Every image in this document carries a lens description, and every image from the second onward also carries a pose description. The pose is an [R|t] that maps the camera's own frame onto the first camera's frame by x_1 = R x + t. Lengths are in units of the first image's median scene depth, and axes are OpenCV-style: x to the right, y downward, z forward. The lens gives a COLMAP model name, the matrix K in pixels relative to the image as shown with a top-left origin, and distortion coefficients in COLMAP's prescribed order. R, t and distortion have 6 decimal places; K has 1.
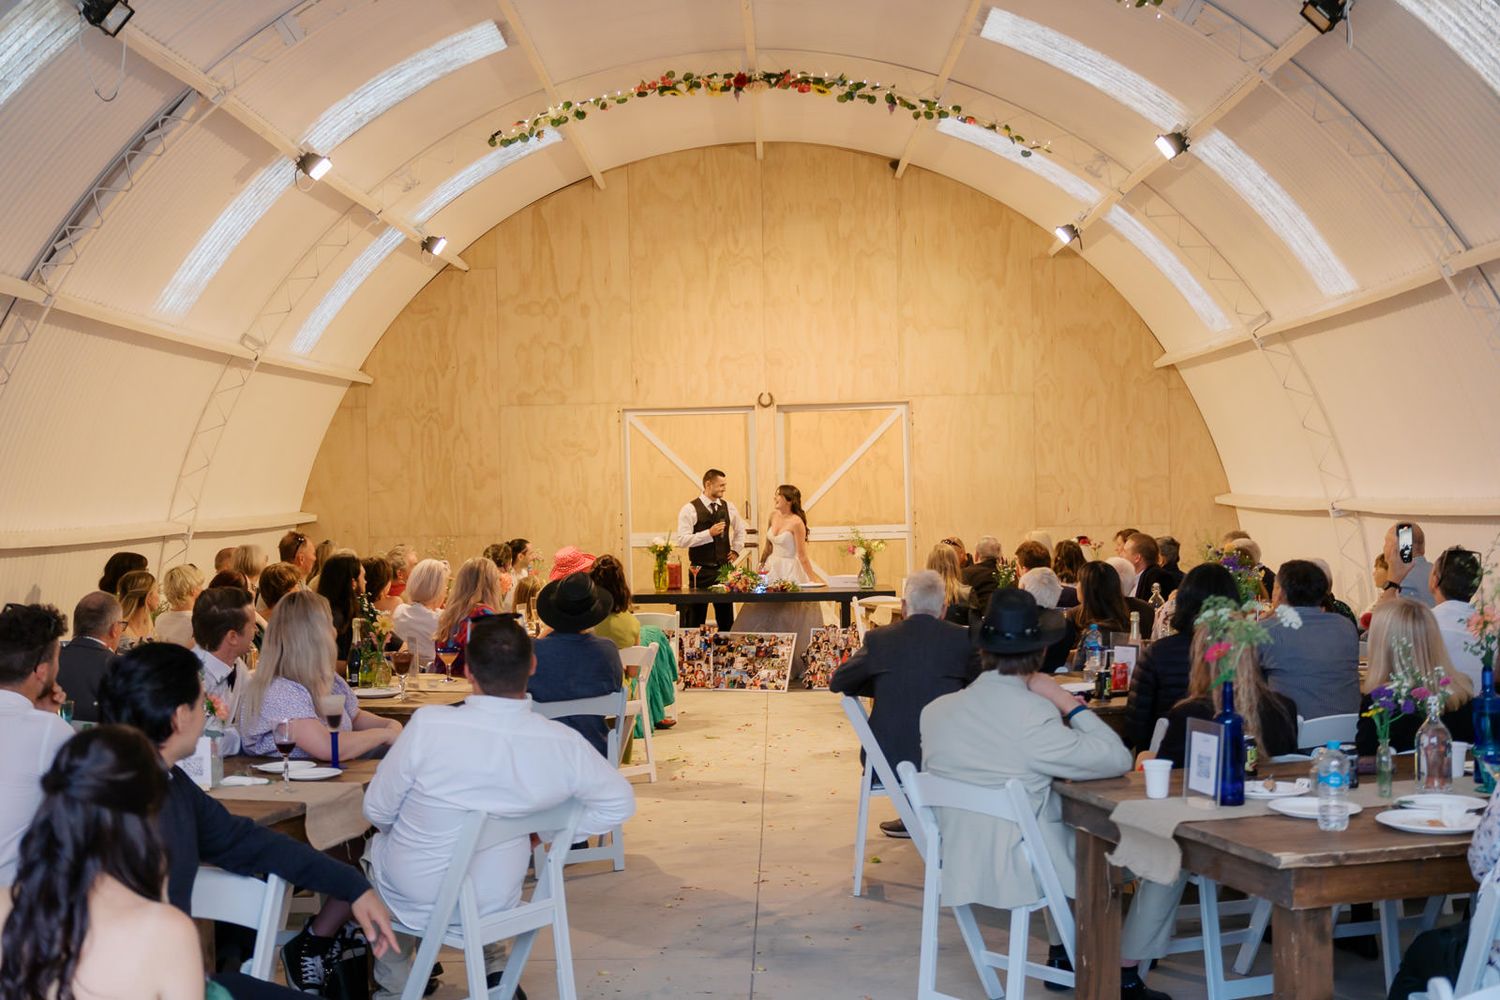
lens RADIAL K [[1671.8, 0, 703.9], [0, 1671.8, 534.9], [0, 0, 1]] dist [0.007009, 0.000000]
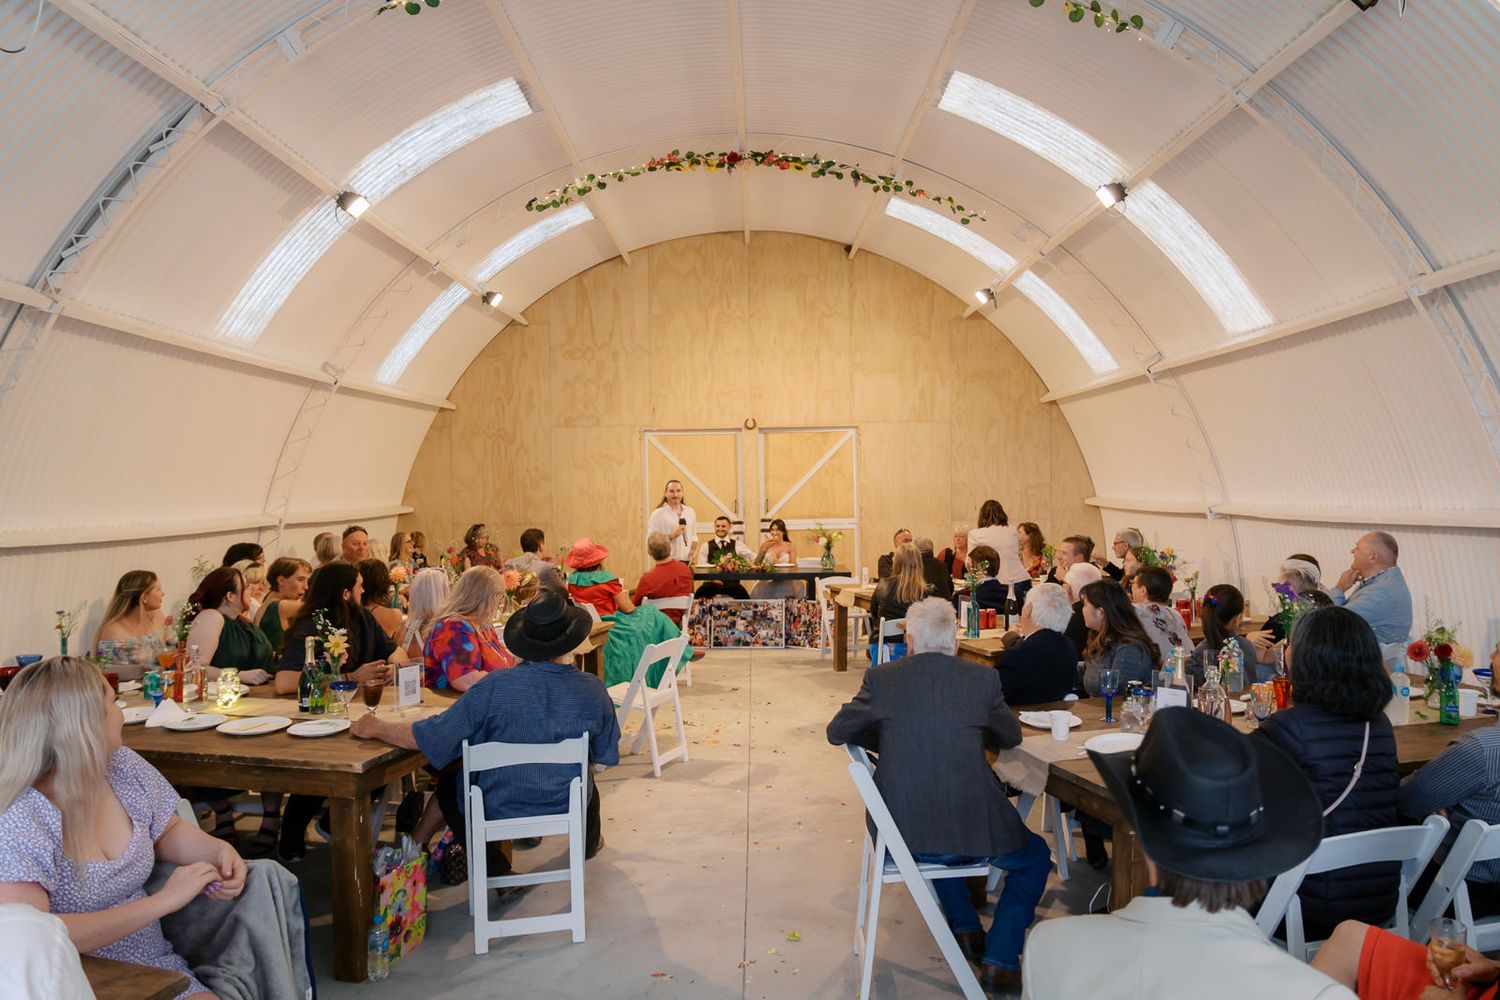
lens RADIAL K [[996.7, 0, 728.4], [0, 996.7, 517.5], [0, 0, 1]] dist [-0.025062, 0.013194]
pose [[0.999816, 0.007428, 0.017702, 0.005939], [-0.007491, 0.999966, 0.003474, -0.008874], [-0.017676, -0.003606, 0.999837, 0.207432]]
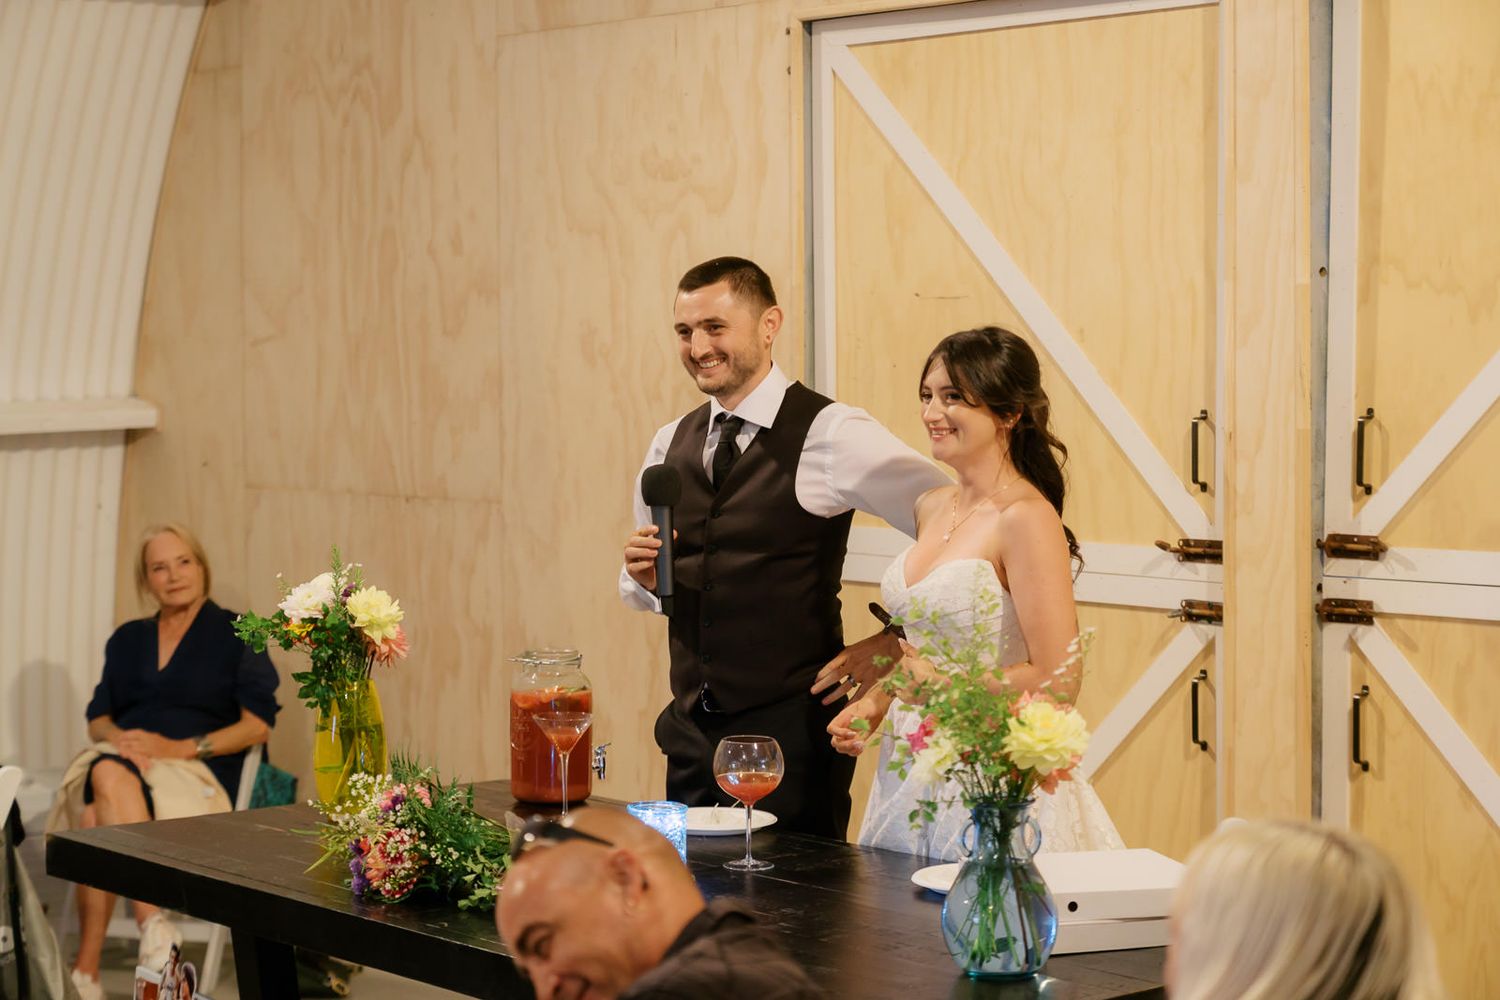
lens RADIAL K [[2902.9, 0, 748.7], [0, 2902.9, 502.6], [0, 0, 1]] dist [0.017720, 0.000000]
pose [[0.702937, 0.055735, -0.709065, 0.256695], [-0.027209, 0.998303, 0.051495, -0.026507], [0.710731, -0.016905, 0.703261, 0.702604]]
